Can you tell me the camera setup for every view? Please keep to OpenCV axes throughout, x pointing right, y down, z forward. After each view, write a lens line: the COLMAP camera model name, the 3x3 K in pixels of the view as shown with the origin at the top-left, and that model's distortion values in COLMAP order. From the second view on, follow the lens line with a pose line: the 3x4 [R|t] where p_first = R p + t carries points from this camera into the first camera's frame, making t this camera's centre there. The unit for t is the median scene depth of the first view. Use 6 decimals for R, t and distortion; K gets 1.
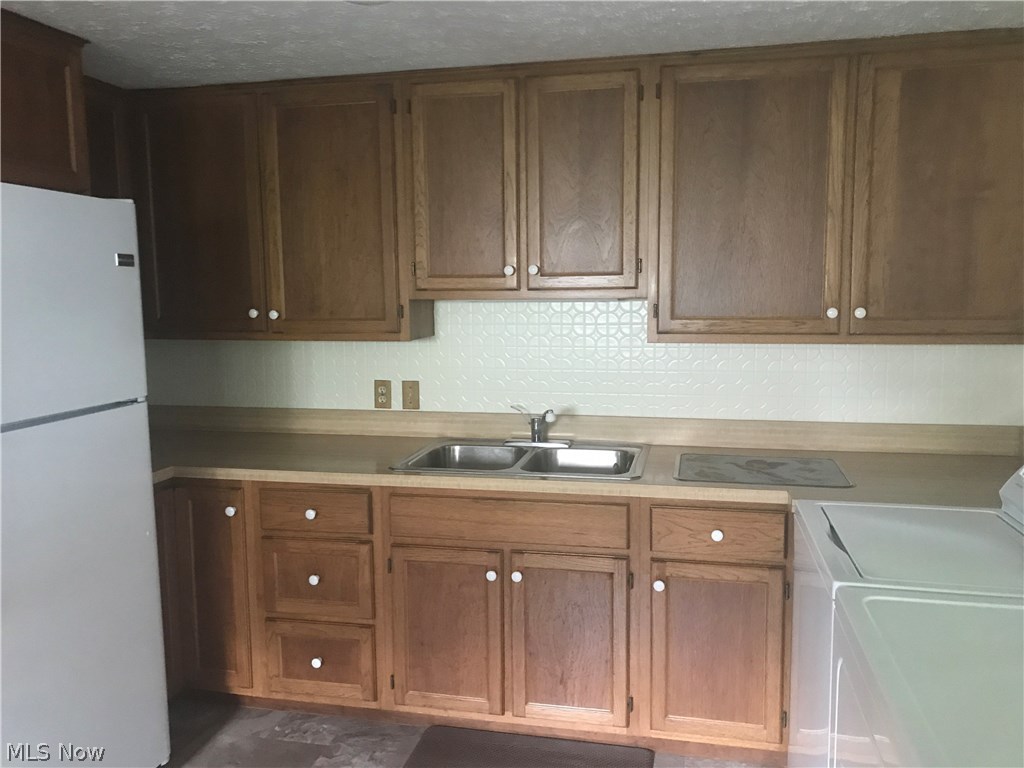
lens RADIAL K [[837.4, 0, 512.0], [0, 837.4, 384.0], [0, 0, 1]] dist [0.054495, -0.089641]
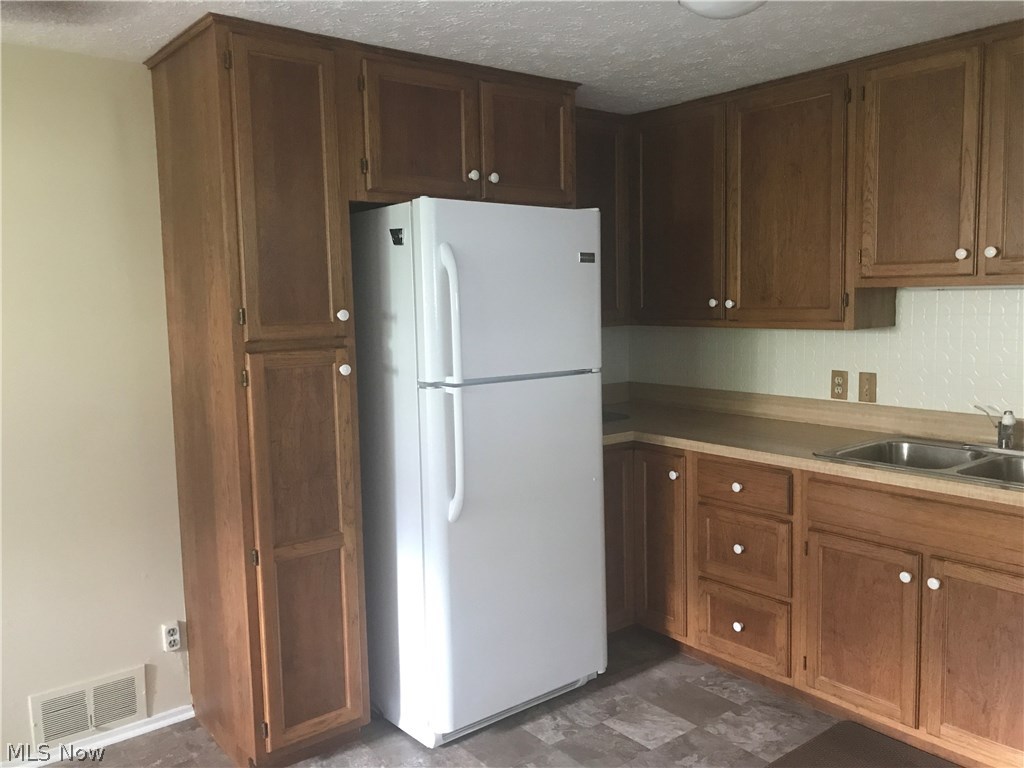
lens RADIAL K [[837.4, 0, 512.0], [0, 837.4, 384.0], [0, 0, 1]] dist [0.054495, -0.089641]
pose [[0.773918, 0.061694, -0.630273, 0.204899], [-0.063199, 0.997799, 0.020066, 0.018367], [0.630124, 0.024303, 0.776114, -0.023475]]
